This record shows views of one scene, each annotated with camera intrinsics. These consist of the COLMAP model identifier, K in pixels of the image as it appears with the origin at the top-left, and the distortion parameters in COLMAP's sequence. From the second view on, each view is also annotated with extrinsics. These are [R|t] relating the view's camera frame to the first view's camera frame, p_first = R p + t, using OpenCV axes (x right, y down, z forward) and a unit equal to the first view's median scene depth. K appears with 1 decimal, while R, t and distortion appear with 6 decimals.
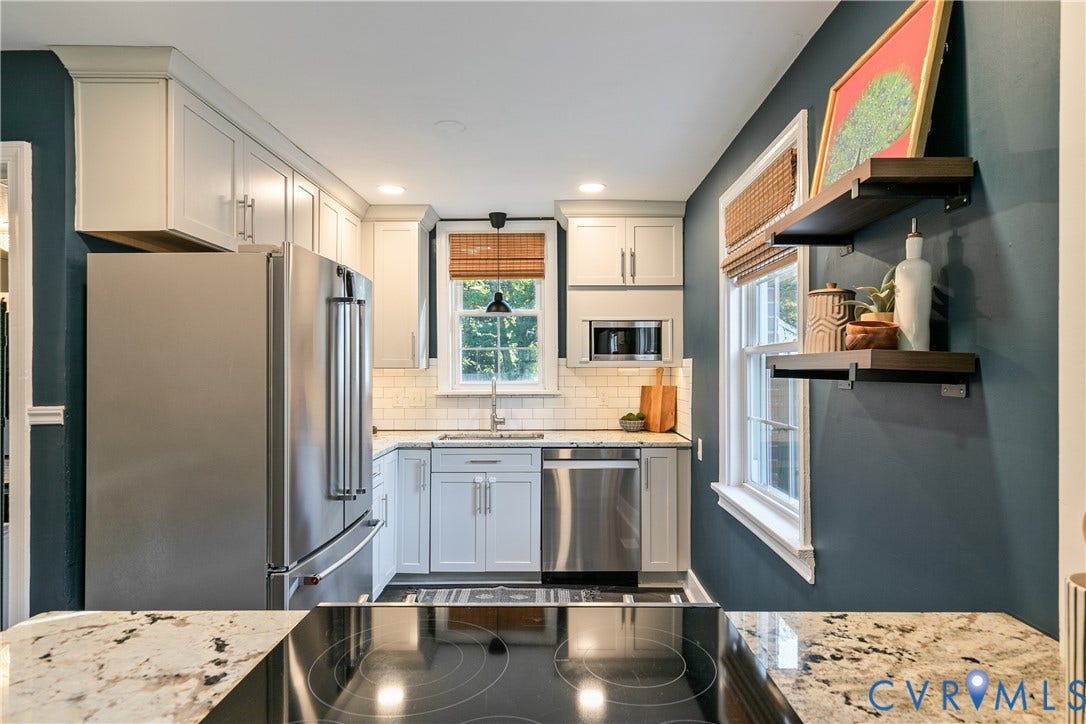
lens RADIAL K [[595.5, 0, 558.8], [0, 595.5, 361.4], [0, 0, 1]] dist [-0.014163, 0.004064]
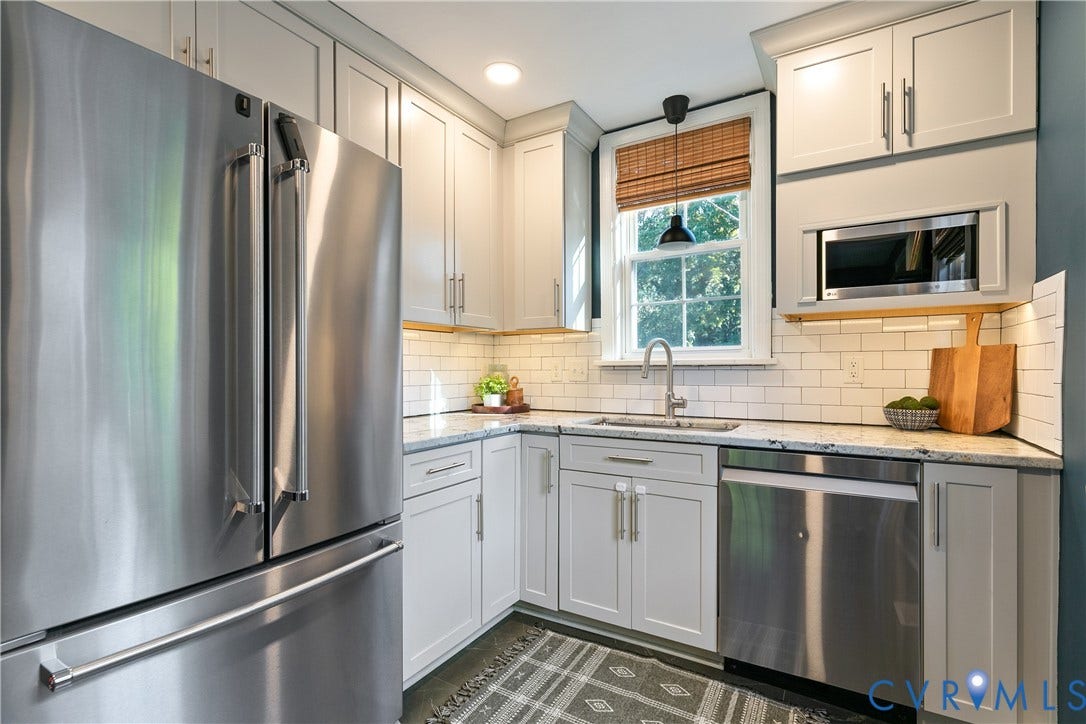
lens RADIAL K [[514.2, 0, 556.2], [0, 514.2, 368.9], [0, 0, 1]] dist [-0.002271, 0.001365]
pose [[0.865337, 0.001951, -0.501187, 0.081761], [0.002951, 0.999955, 0.008986, 0.058973], [0.501182, -0.009255, 0.865292, 0.444475]]
